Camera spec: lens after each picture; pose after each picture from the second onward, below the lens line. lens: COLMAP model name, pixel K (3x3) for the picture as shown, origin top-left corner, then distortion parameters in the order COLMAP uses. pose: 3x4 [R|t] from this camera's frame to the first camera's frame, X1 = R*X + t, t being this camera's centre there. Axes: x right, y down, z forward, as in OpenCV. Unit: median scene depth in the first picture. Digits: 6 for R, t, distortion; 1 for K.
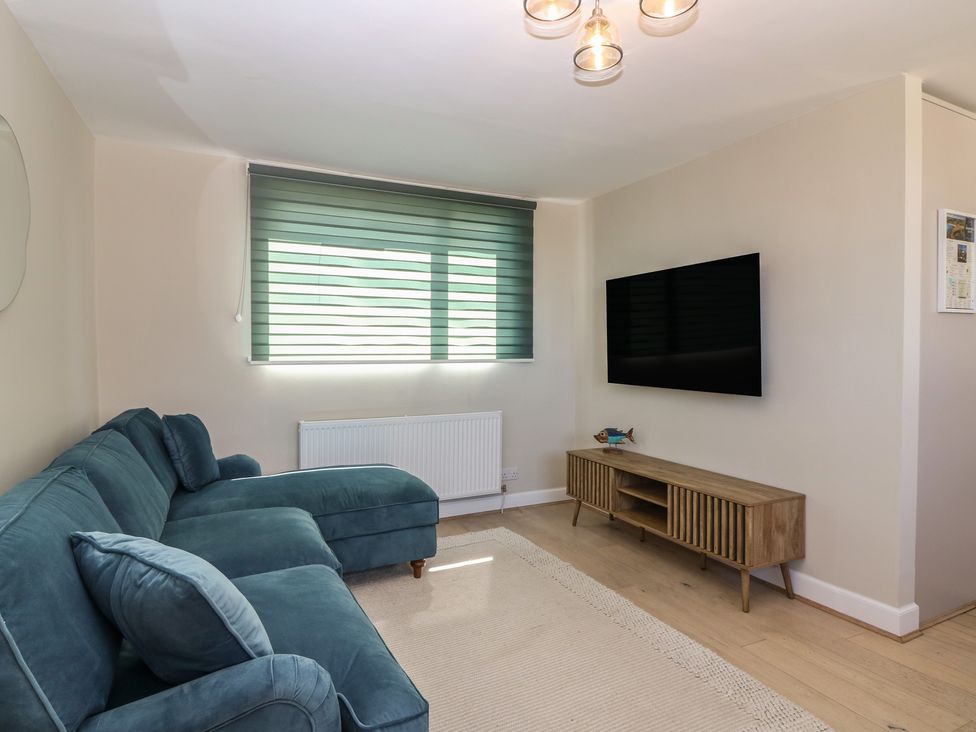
lens RADIAL K [[552.6, 0, 486.9], [0, 552.6, 352.1], [0, 0, 1]] dist [-0.000443, -0.010508]
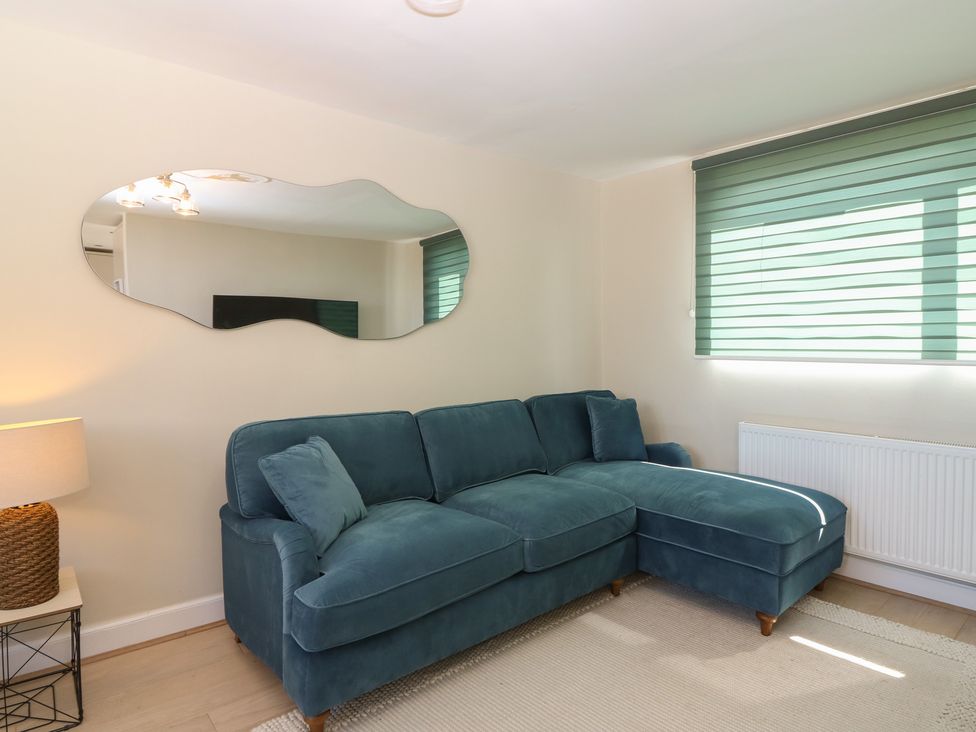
lens RADIAL K [[552.6, 0, 486.9], [0, 552.6, 352.1], [0, 0, 1]] dist [-0.000443, -0.010508]
pose [[0.278816, 0.015697, -0.960216, 0.436584], [-0.005424, 0.999876, 0.014770, -0.002337], [0.960329, 0.001090, 0.278867, 0.343993]]
